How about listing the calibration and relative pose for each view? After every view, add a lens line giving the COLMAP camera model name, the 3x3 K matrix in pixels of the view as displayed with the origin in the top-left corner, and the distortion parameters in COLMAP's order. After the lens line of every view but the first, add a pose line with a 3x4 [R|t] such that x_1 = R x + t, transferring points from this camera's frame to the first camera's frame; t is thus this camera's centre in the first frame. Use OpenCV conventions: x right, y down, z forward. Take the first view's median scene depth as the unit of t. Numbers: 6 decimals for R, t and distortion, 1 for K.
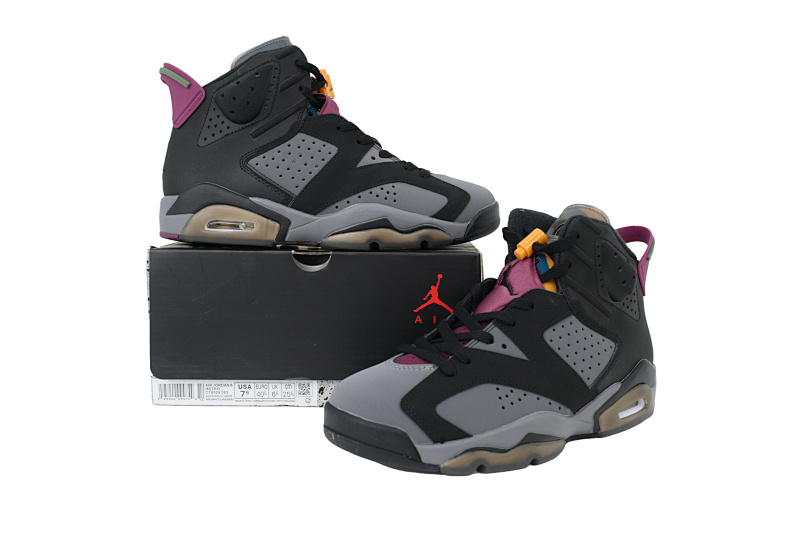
lens RADIAL K [[677.2, 0, 397.8], [0, 677.2, 264.2], [0, 0, 1]] dist [-0.003825, -0.009517]
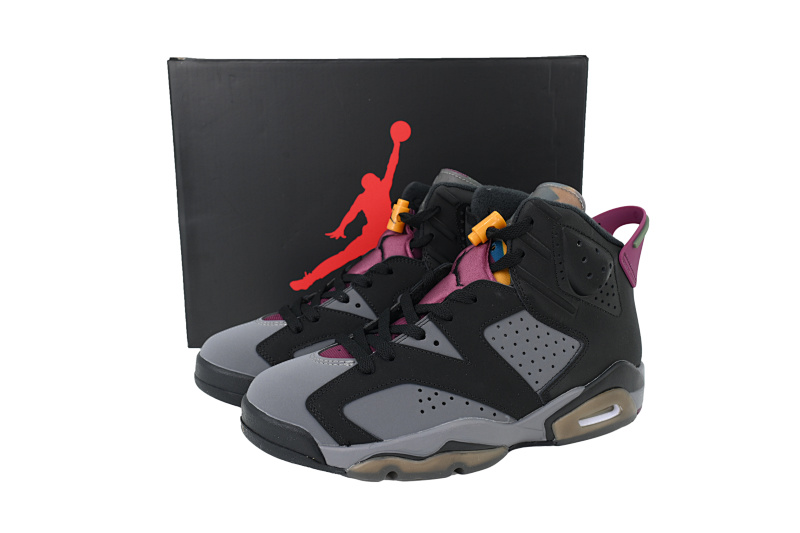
lens RADIAL K [[677.2, 0, 402.5], [0, 677.2, 266.9], [0, 0, 1]] dist [-0.003825, -0.009517]
pose [[0.982566, 0.029059, -0.183629, 0.255730], [-0.015439, 0.997051, 0.075167, -0.045267], [0.185272, -0.071022, 0.980117, 0.097579]]
